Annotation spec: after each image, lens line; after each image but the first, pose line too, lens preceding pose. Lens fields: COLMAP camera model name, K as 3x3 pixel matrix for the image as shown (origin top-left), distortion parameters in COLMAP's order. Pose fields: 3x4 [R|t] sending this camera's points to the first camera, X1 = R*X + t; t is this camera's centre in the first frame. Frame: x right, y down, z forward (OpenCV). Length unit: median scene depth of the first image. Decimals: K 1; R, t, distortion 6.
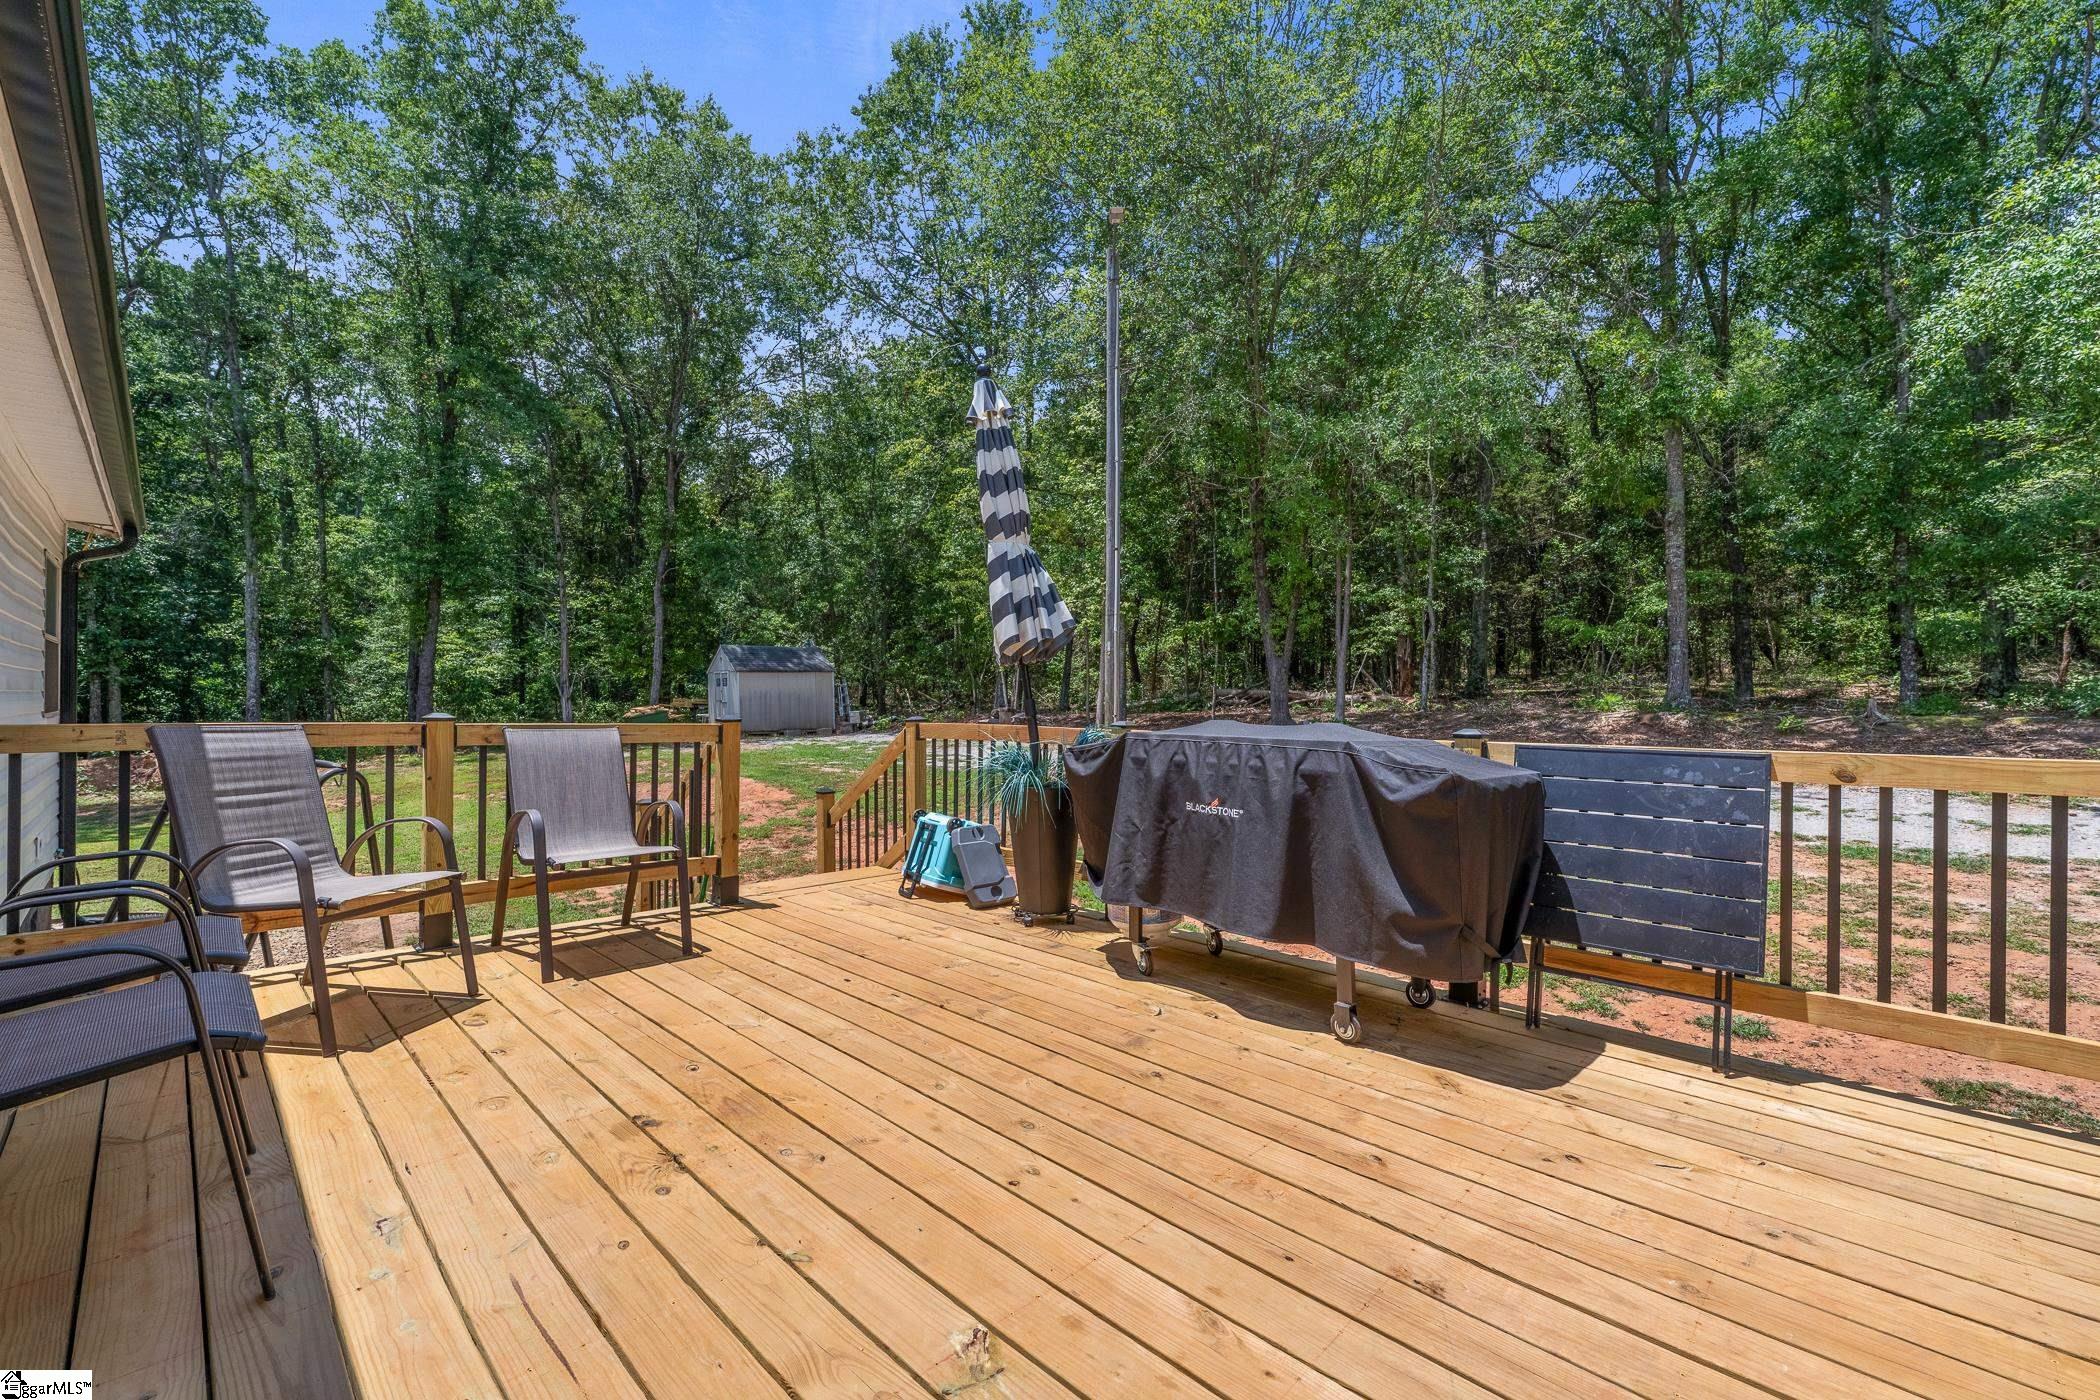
lens RADIAL K [[873.8, 0, 1057.1], [0, 873.8, 700.0], [0, 0, 1]] dist [-0.001921, 0.000579]
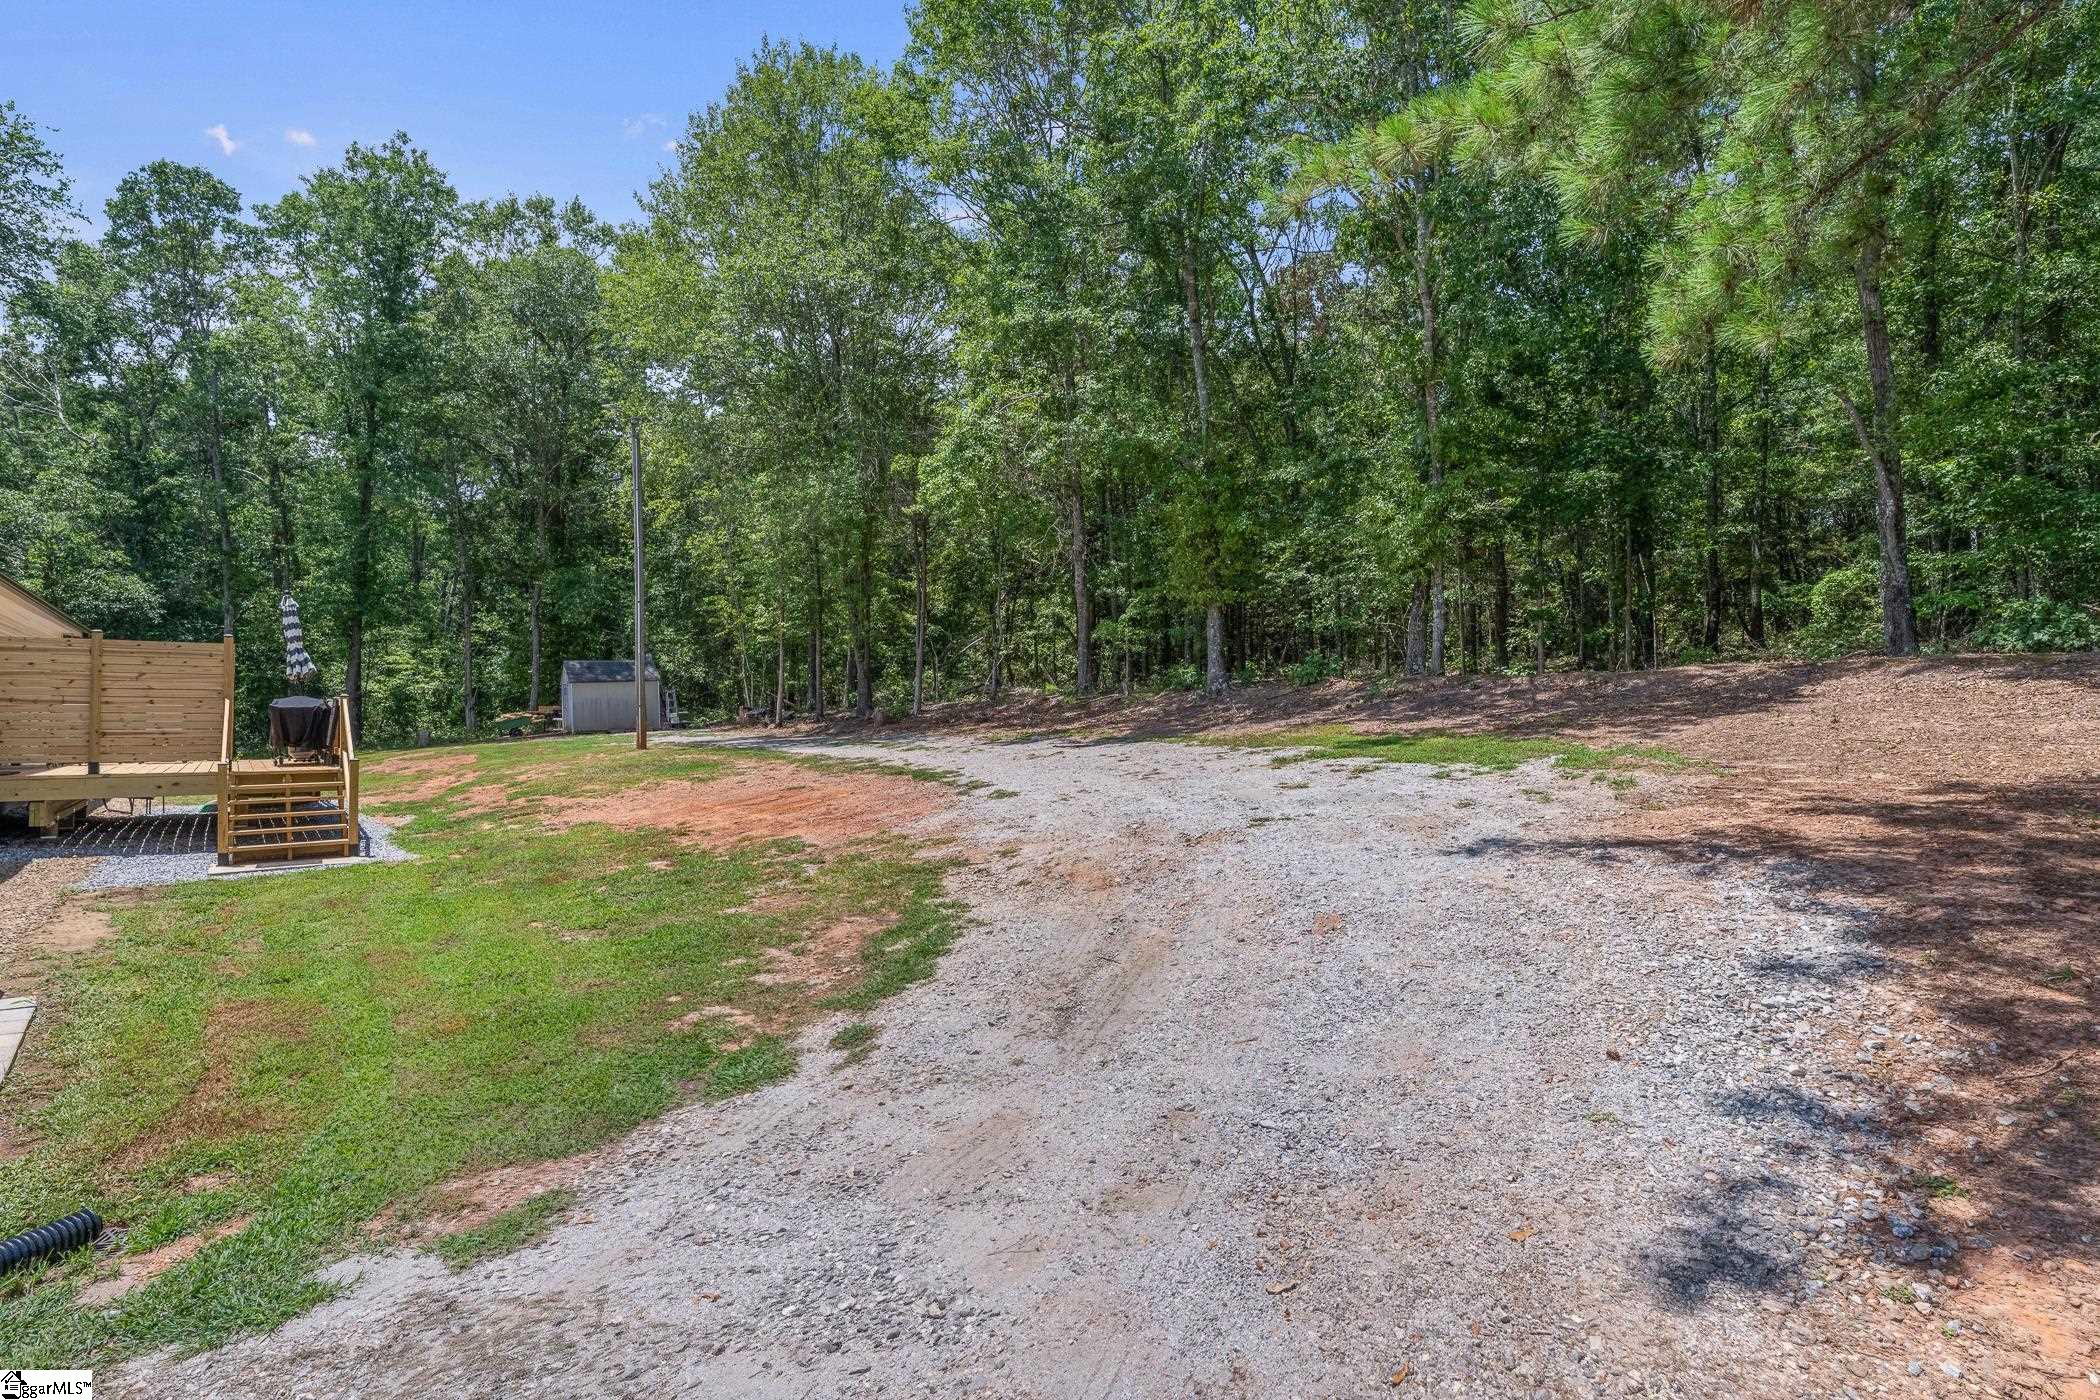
lens RADIAL K [[1047.9, 0, 1041.0], [0, 1047.9, 701.8], [0, 0, 1]] dist [-0.000832, -0.000098]
pose [[0.989413, -0.017908, -0.144016, 0.893427], [0.016924, 0.999824, -0.008057, 0.031940], [0.144135, 0.005534, 0.989543, -0.681097]]
